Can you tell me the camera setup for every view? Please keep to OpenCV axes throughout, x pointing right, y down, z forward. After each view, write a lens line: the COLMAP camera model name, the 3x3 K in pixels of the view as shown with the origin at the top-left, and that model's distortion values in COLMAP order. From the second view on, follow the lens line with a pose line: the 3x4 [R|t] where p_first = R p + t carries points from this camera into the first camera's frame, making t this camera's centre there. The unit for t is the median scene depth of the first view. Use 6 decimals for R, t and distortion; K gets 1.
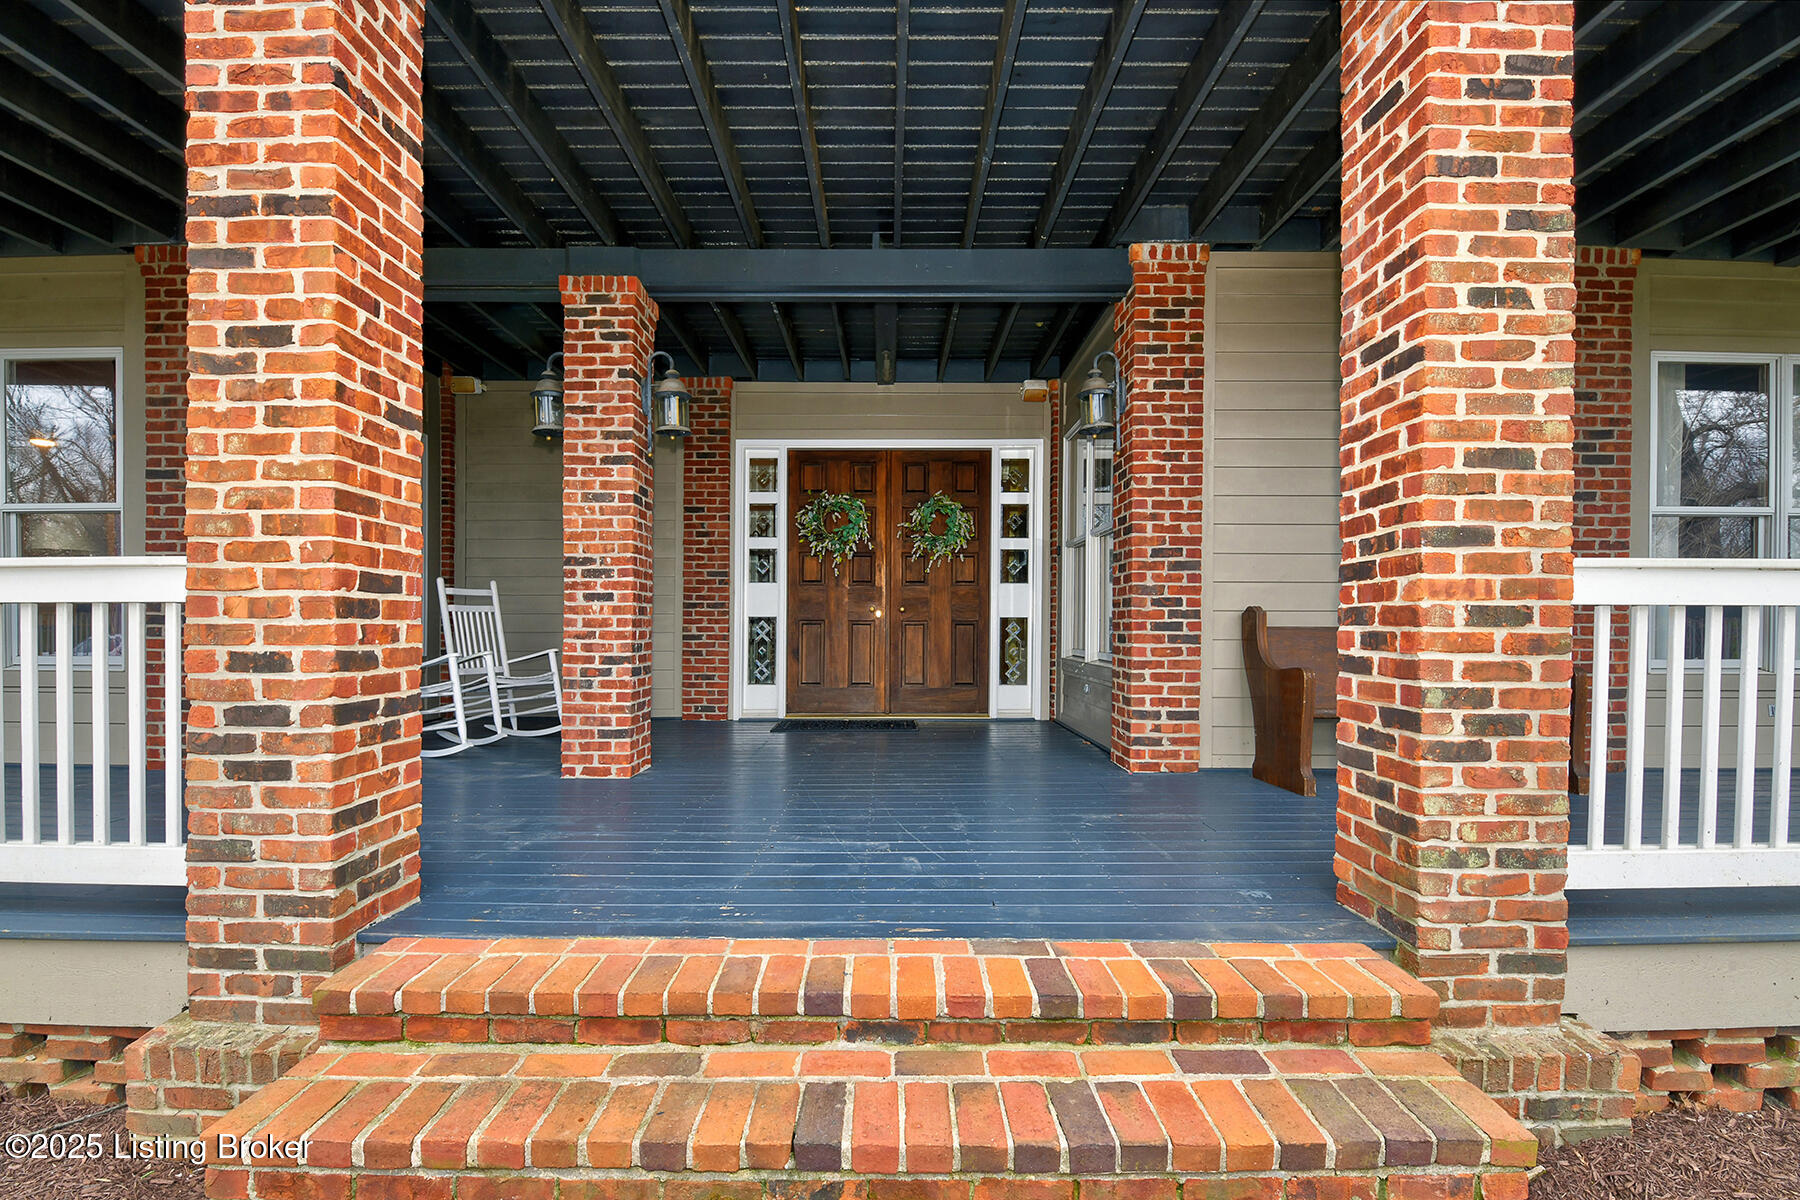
lens RADIAL K [[790.8, 0, 893.8], [0, 790.8, 609.0], [0, 0, 1]] dist [-0.007820, -0.001447]
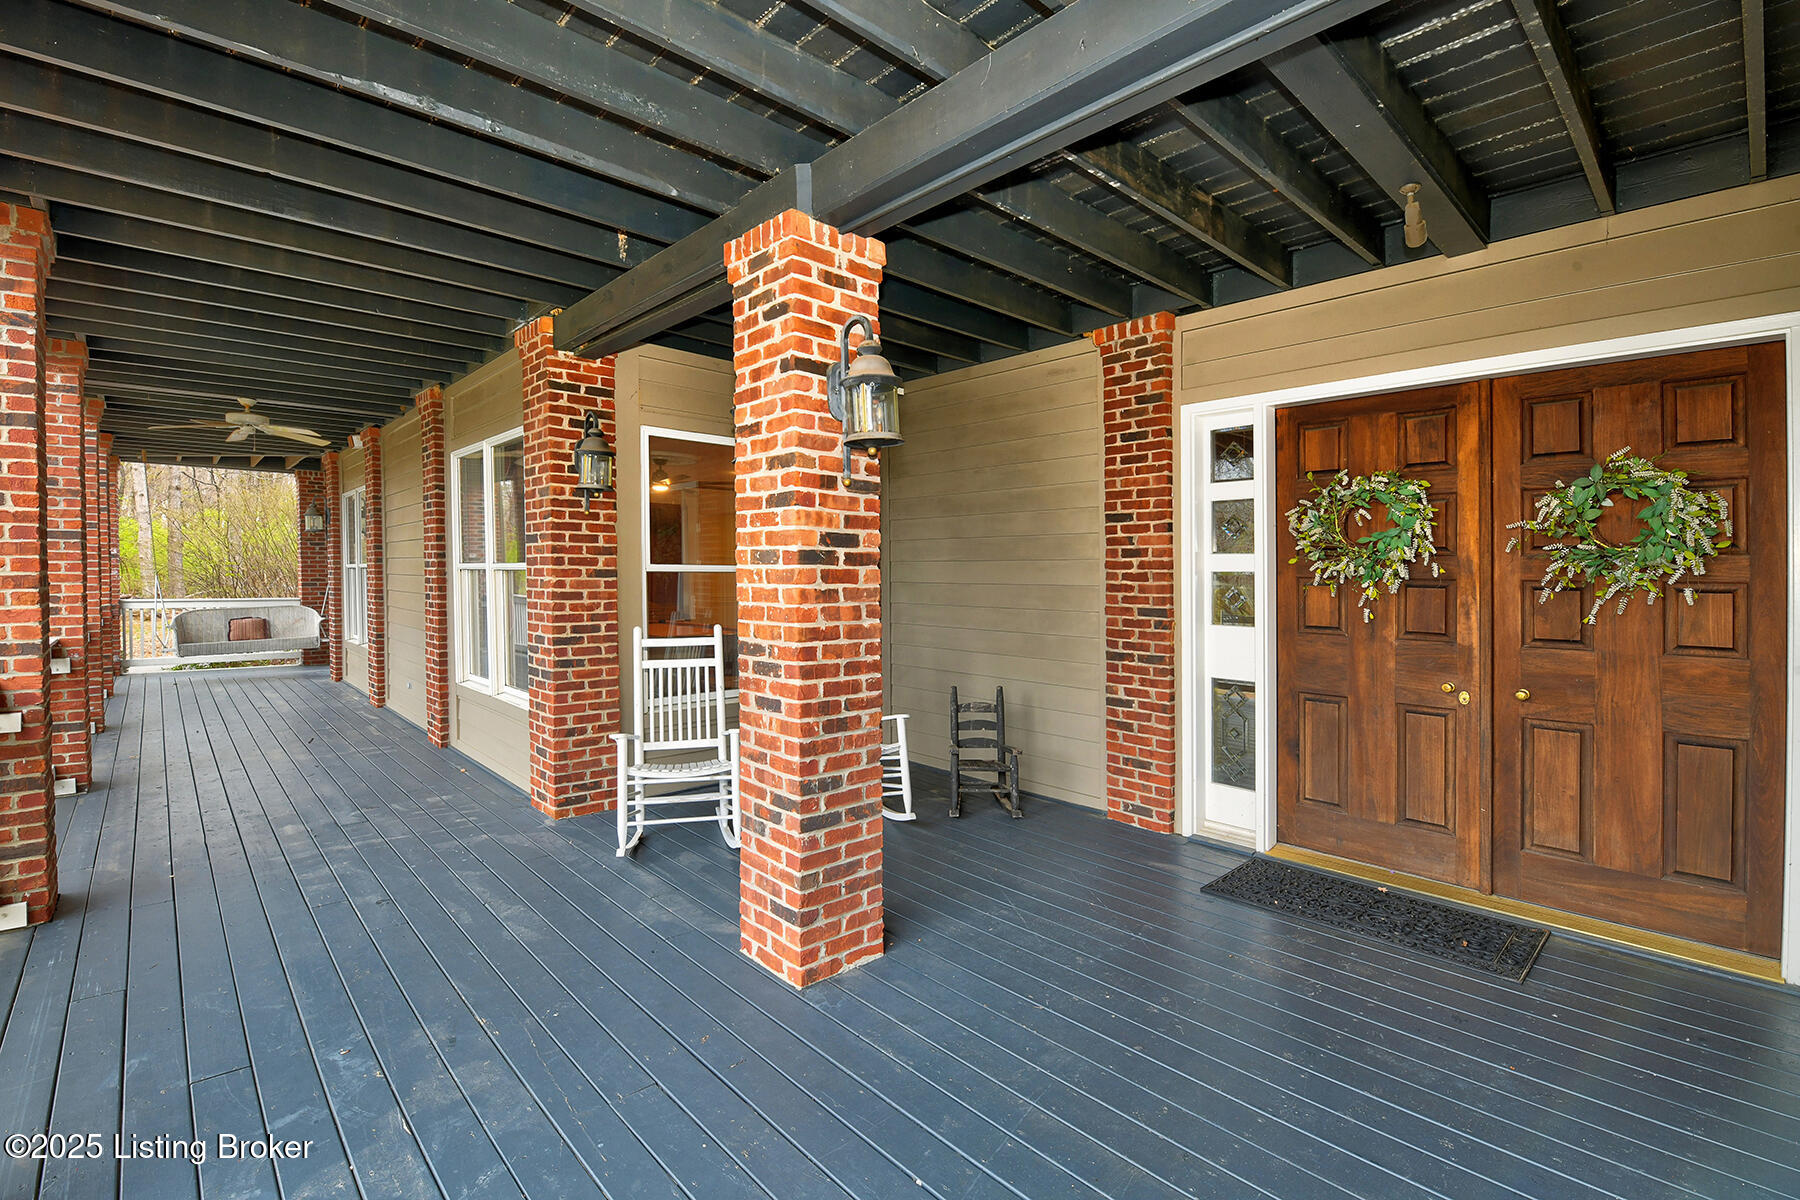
lens RADIAL K [[790.8, 0, 841.2], [0, 790.8, 569.6], [0, 0, 1]] dist [-0.007820, -0.001447]
pose [[0.654561, 0.001250, -0.756008, 0.107230], [-0.003927, 0.999991, -0.001747, -0.078424], [0.755999, 0.004112, 0.654560, 0.368671]]
